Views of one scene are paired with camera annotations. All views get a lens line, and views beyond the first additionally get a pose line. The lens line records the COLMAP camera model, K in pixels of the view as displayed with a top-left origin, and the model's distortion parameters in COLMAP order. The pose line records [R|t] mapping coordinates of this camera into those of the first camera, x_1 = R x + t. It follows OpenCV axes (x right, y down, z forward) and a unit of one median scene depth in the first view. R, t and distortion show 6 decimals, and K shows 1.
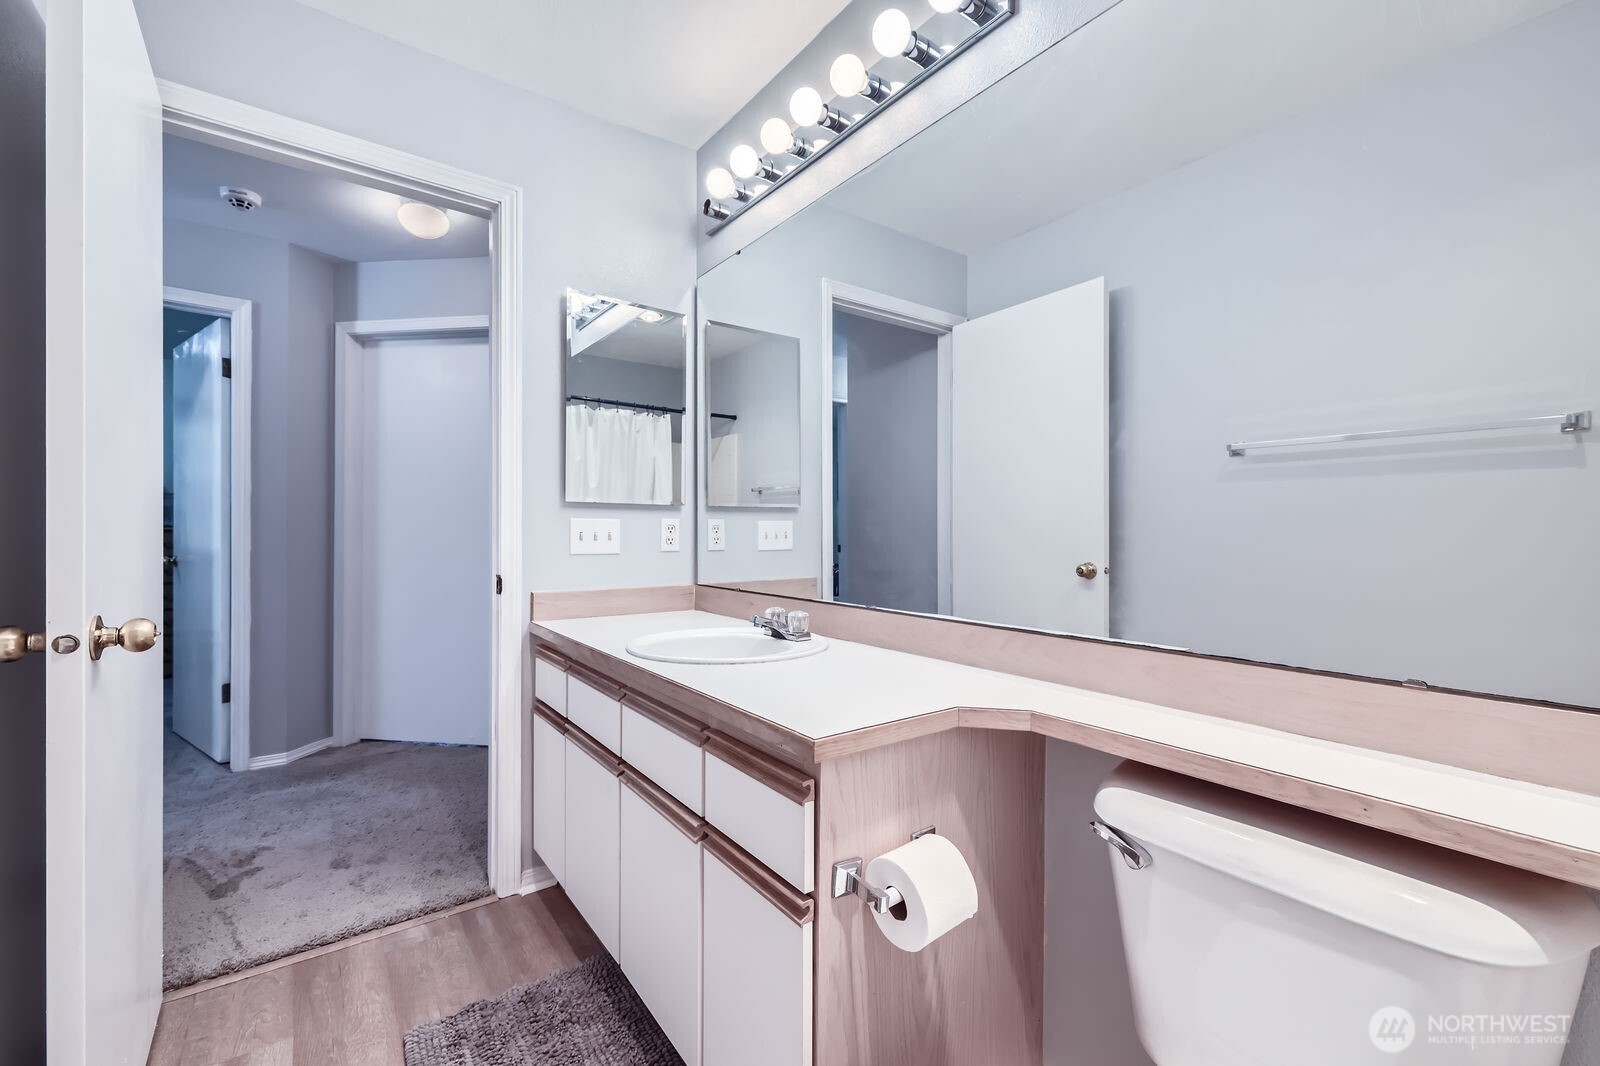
lens RADIAL K [[665.4, 0, 807.1], [0, 665.4, 533.7], [0, 0, 1]] dist [0.000243, -0.000077]
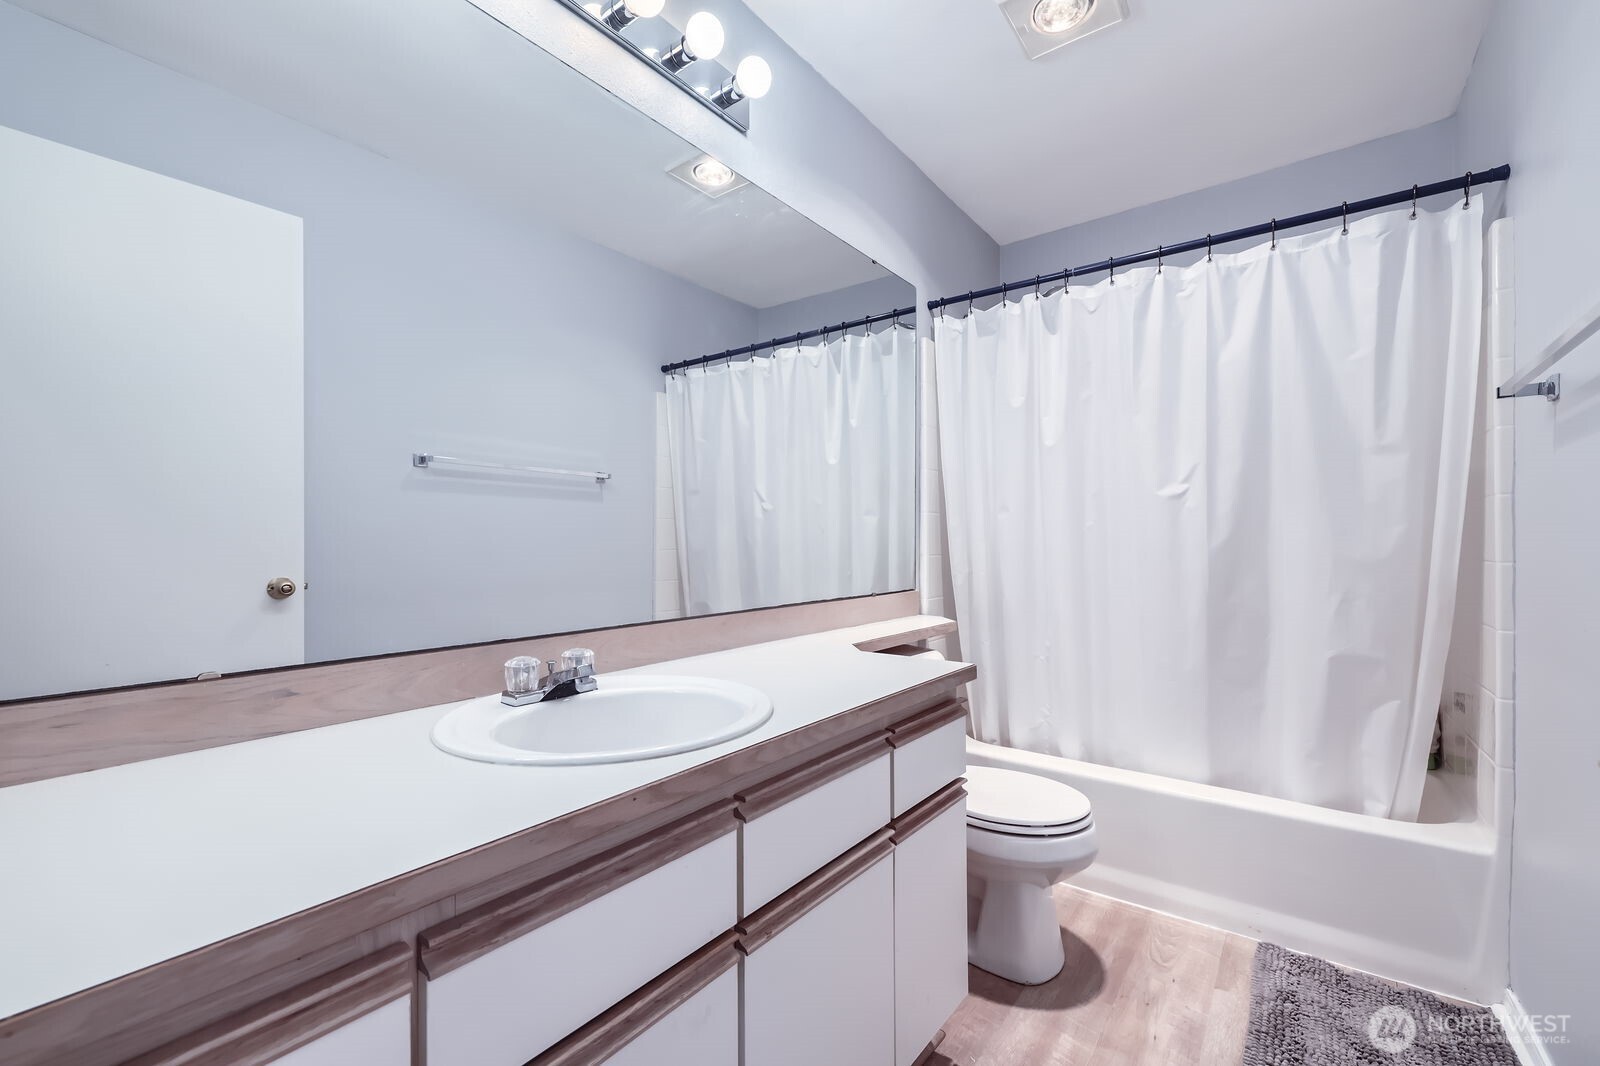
lens RADIAL K [[665.4, 0, 807.1], [0, 665.4, 533.7], [0, 0, 1]] dist [0.000243, -0.000077]
pose [[-0.275588, 0.009755, 0.961226, -0.379221], [0.006022, 0.999946, -0.008422, 0.002378], [-0.961257, 0.003467, -0.275632, 0.488924]]
